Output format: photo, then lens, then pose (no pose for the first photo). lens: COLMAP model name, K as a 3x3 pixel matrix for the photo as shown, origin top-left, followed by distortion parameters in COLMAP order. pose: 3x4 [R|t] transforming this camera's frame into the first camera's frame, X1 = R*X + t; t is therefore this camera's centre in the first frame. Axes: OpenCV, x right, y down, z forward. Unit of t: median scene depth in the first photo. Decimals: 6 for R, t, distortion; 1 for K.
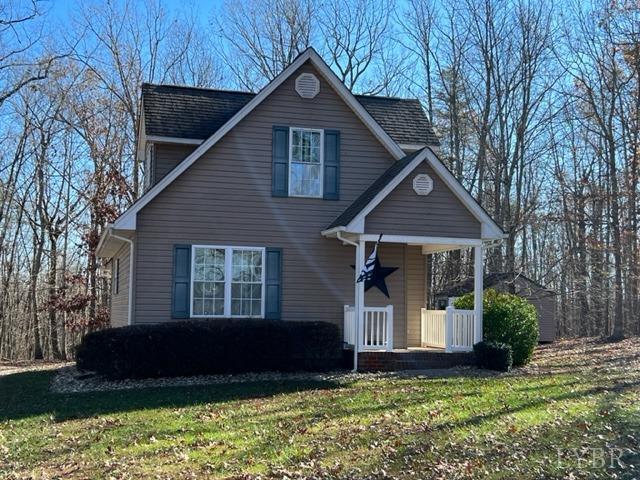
lens RADIAL K [[889.6, 0, 319.3], [0, 889.6, 239.8], [0, 0, 1]] dist [0.175264, 0.000000]
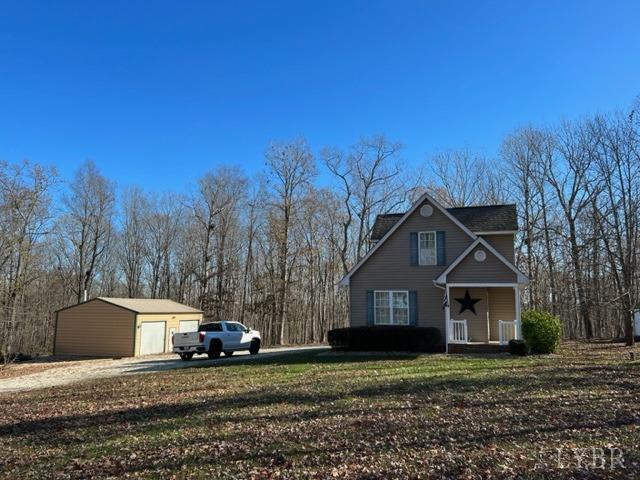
lens RADIAL K [[498.7, 0, 315.1], [0, 498.7, 240.2], [0, 0, 1]] dist [0.044564, -0.006661]
pose [[0.805274, -0.086705, -0.586529, 0.462209], [0.048639, 0.995576, -0.080394, -0.025960], [0.590904, 0.036211, 0.805929, -0.077348]]
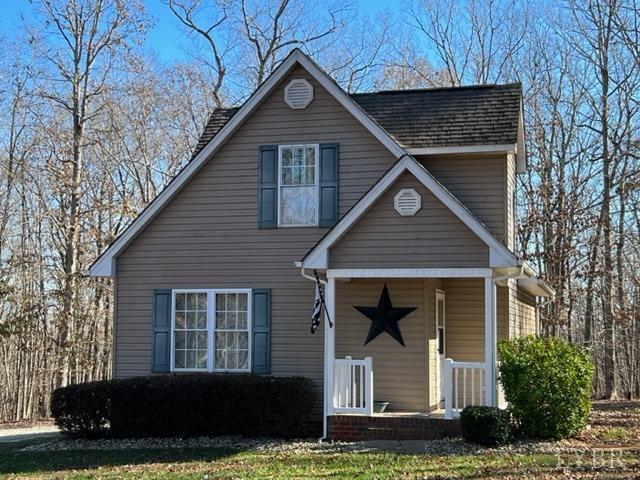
lens RADIAL K [[1064.6, 0, 321.3], [0, 1064.6, 236.4], [0, 0, 1]] dist [0.193579, 0.000000]
pose [[0.853511, -0.059174, -0.517704, 0.531887], [0.047769, 0.998233, -0.035345, -0.002483], [0.518881, 0.005437, 0.854829, 0.159467]]
